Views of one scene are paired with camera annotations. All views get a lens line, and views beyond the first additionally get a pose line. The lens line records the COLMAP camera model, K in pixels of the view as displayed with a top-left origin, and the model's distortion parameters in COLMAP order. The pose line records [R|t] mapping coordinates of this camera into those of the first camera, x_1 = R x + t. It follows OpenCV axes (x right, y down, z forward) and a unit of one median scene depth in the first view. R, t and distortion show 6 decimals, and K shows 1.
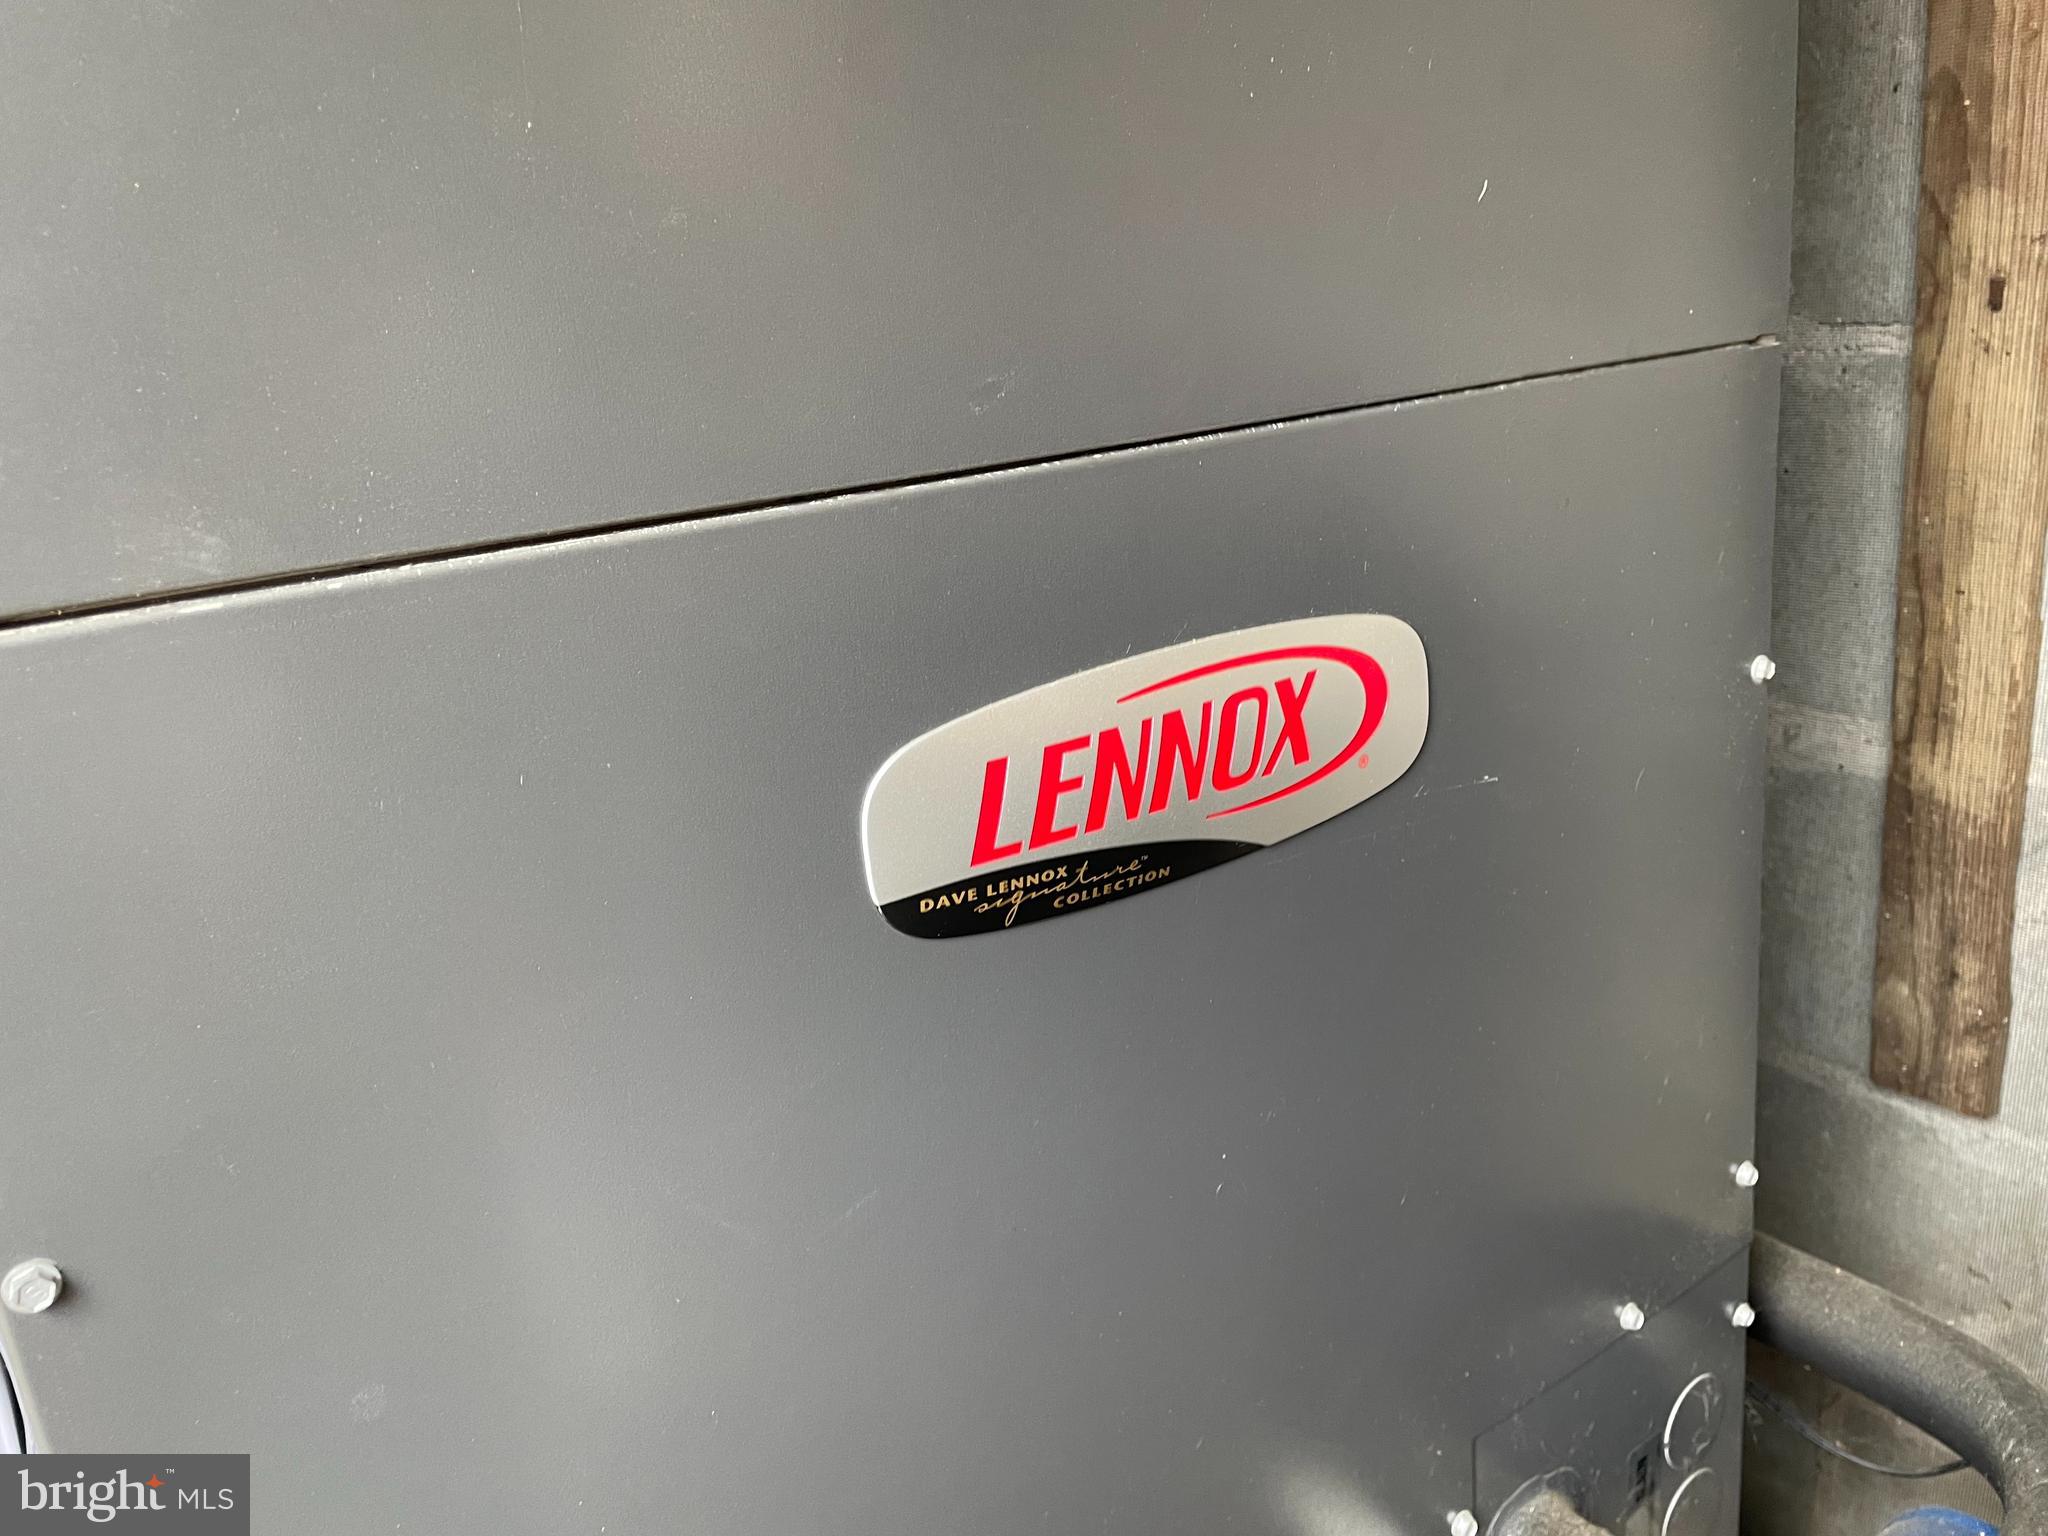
lens RADIAL K [[1555.7, 0, 1071.5], [0, 1555.7, 754.6], [0, 0, 1]] dist [0.088434, -0.113500]
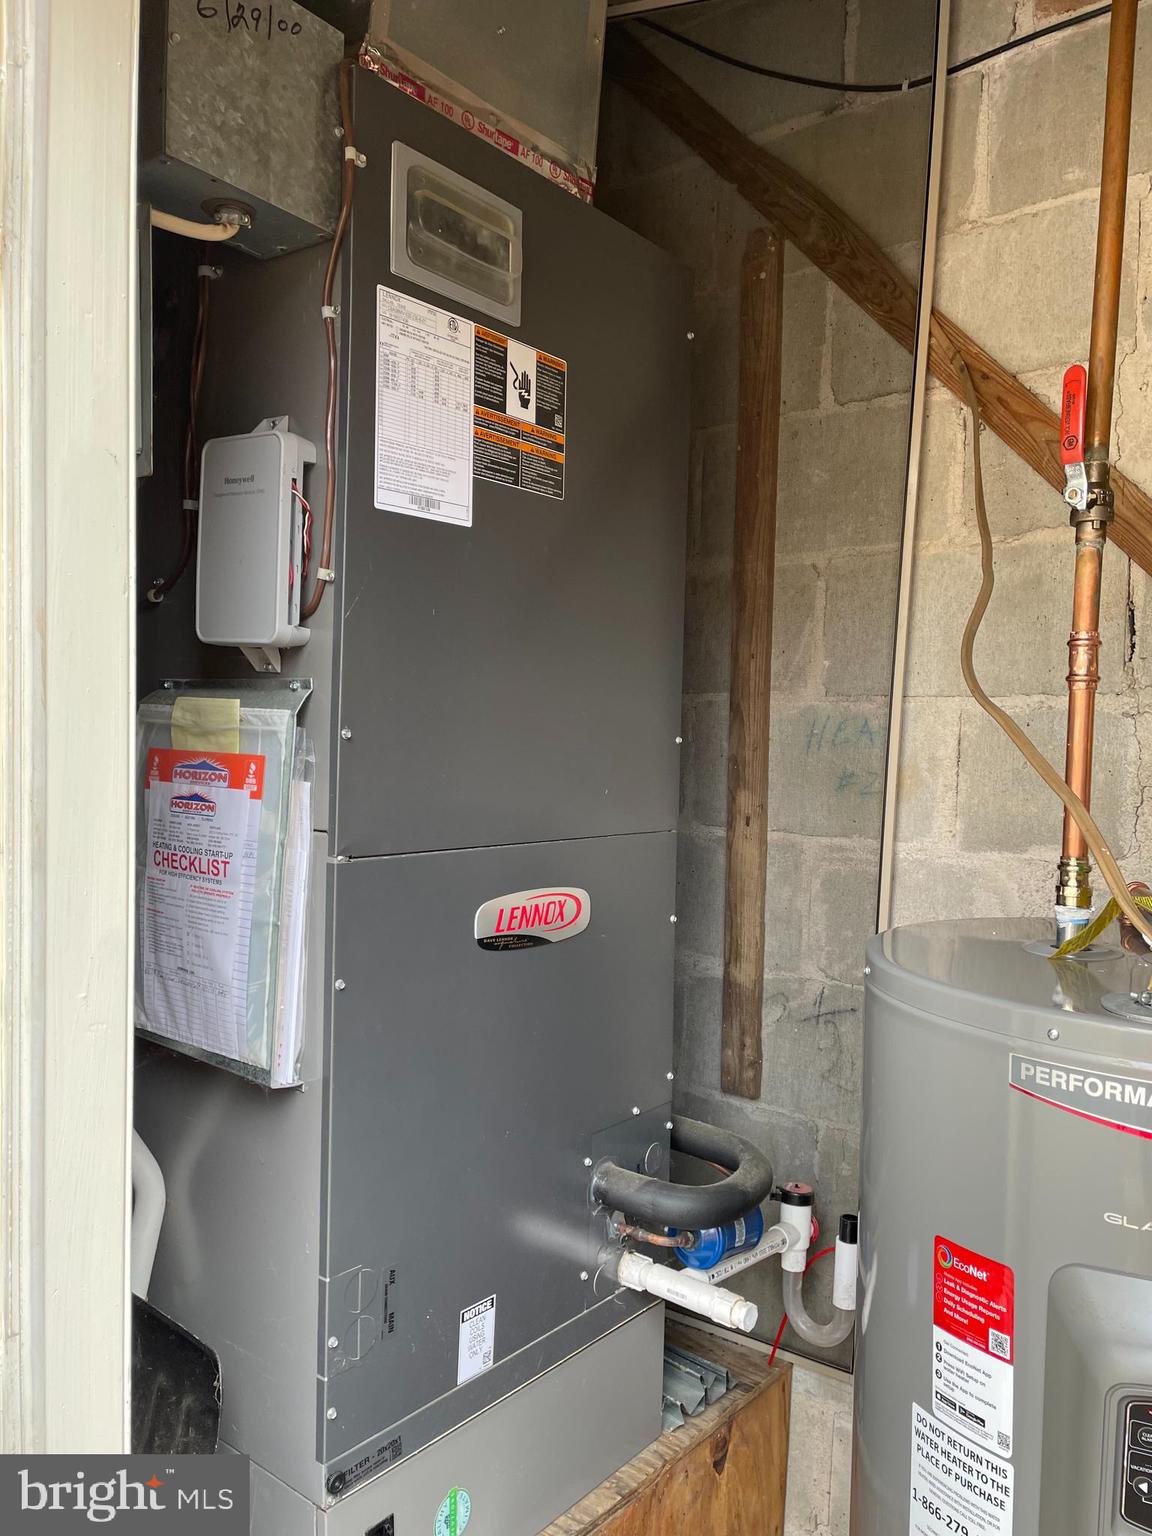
lens RADIAL K [[1166.8, 0, 576.8], [0, 1166.8, 781.5], [0, 0, 1]] dist [0.088434, -0.113500]
pose [[0.962412, 0.098140, 0.253243, -0.366227], [-0.030922, 0.965963, -0.256826, 0.253834], [-0.269828, 0.239342, 0.932689, -1.145419]]
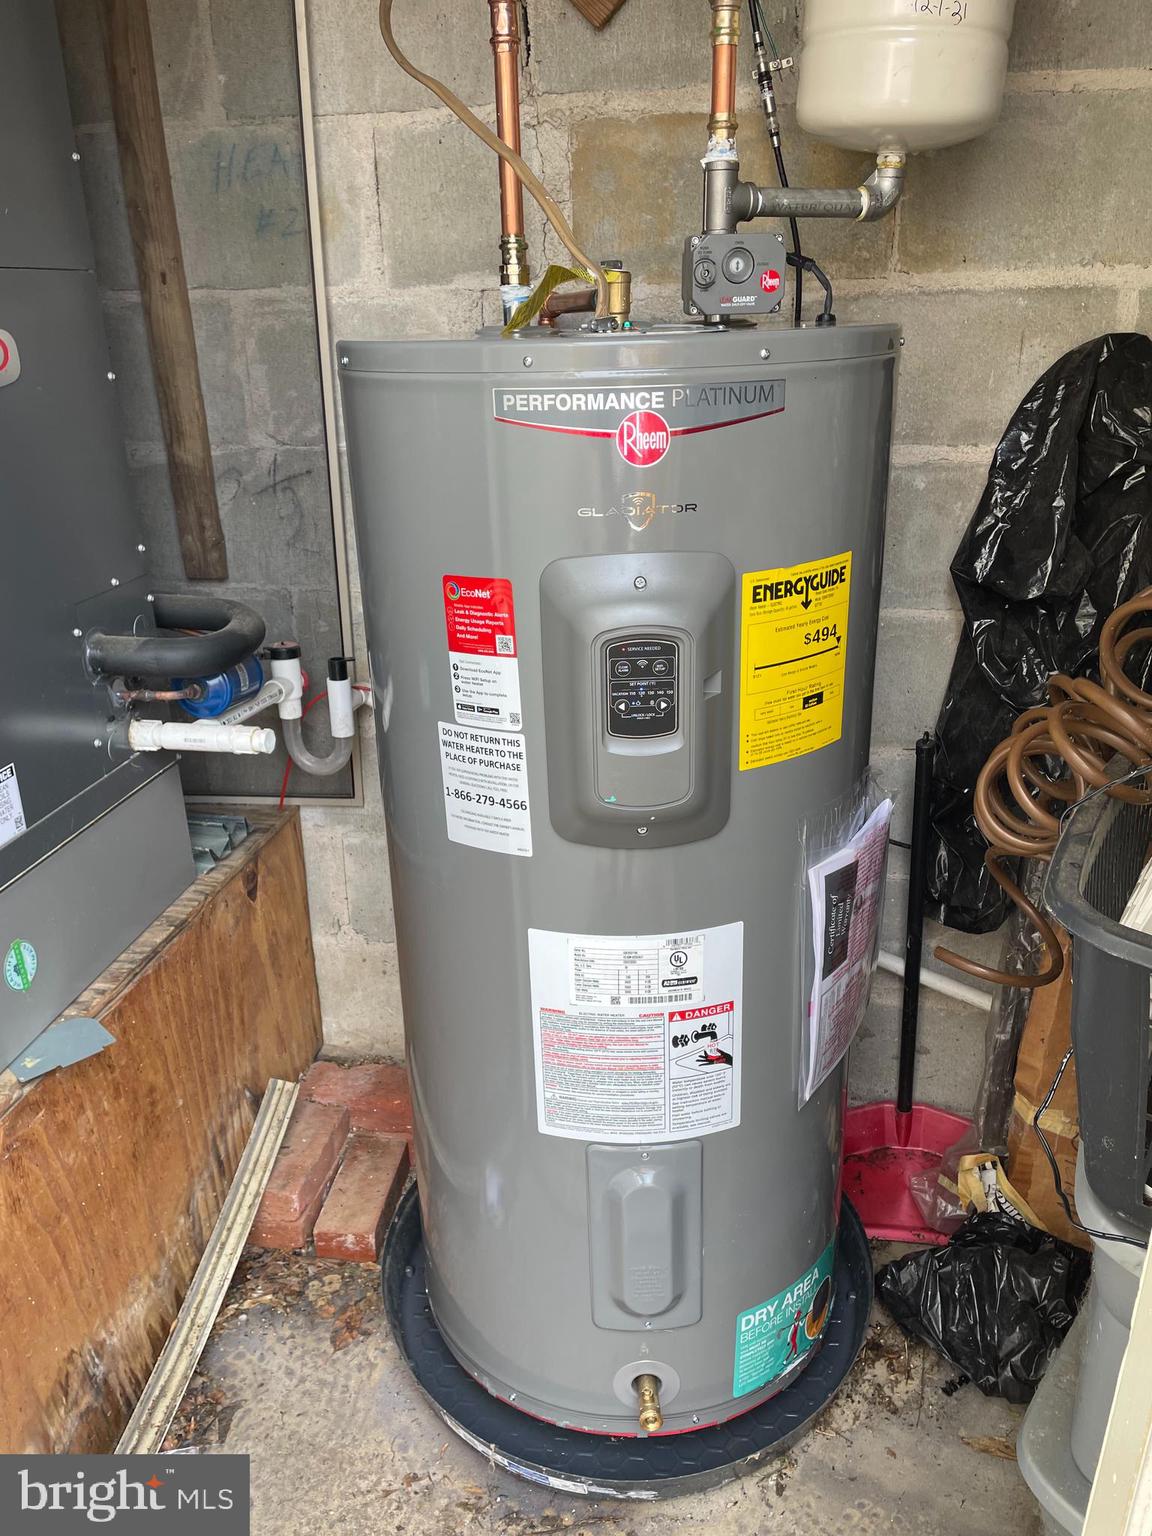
lens RADIAL K [[1166.8, 0, 578.6], [0, 1166.8, 796.5], [0, 0, 1]] dist [0.088434, -0.113500]
pose [[0.714969, -0.199100, 0.670207, -0.536077], [0.160231, 0.979743, 0.120123, 0.508848], [-0.680547, 0.021504, 0.732388, -1.120183]]
